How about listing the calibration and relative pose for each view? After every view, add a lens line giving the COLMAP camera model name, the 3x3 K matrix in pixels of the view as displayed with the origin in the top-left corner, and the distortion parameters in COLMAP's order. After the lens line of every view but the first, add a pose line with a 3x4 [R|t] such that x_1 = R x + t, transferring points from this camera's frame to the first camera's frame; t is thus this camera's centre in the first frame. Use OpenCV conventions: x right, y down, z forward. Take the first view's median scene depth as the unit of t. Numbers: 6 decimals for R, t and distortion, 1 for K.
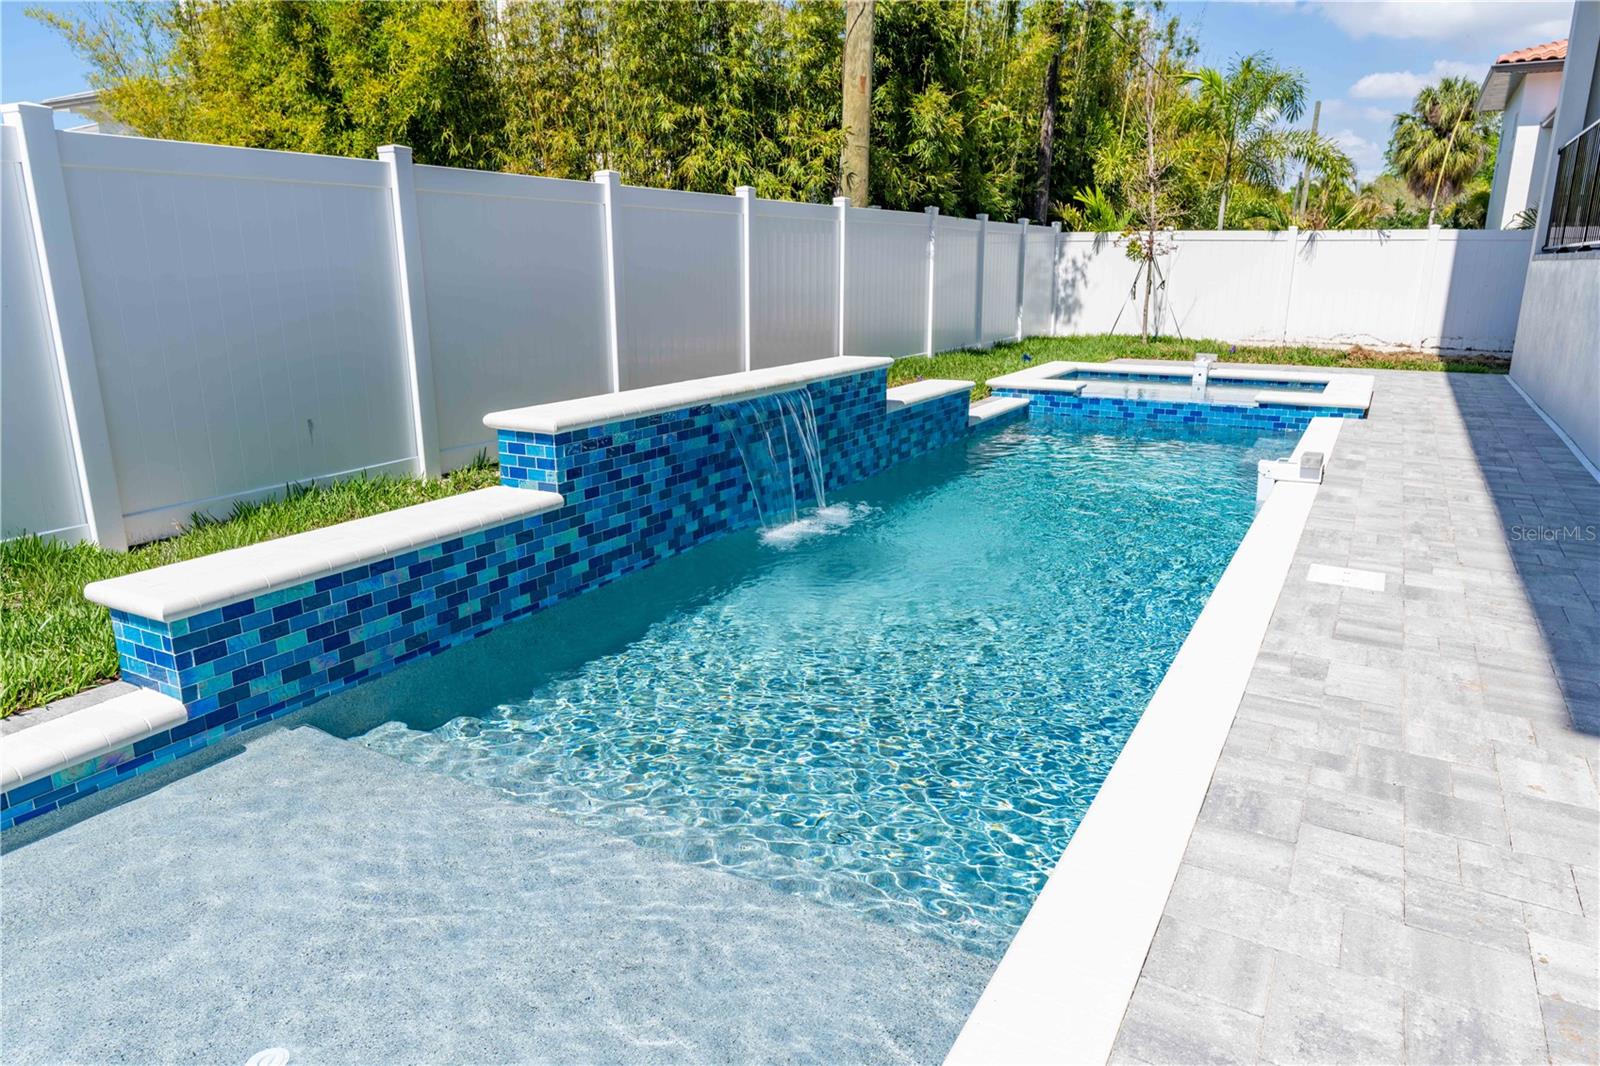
lens RADIAL K [[1031.3, 0, 801.4], [0, 1031.3, 533.2], [0, 0, 1]] dist [-0.002587, 0.000275]
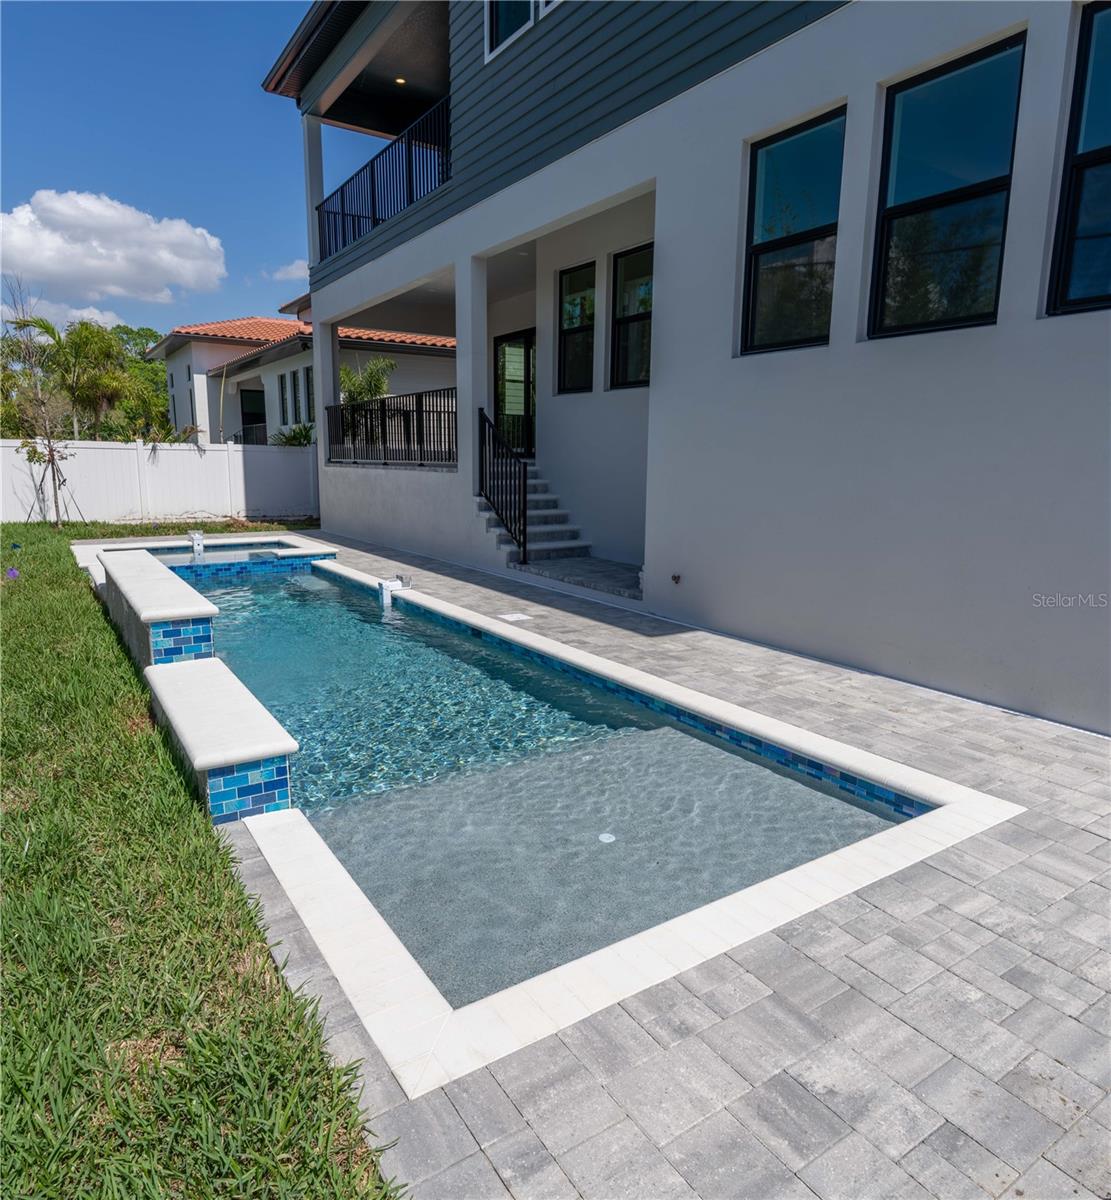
lens RADIAL K [[787.9, 0, 555.7], [0, 787.9, 602.4], [0, 0, 1]] dist [-0.006532, -0.000950]
pose [[0.459747, -0.157532, 0.873966, -0.434142], [0.217430, 0.974155, 0.061213, -0.034764], [-0.861021, 0.161884, 0.482117, 0.028055]]
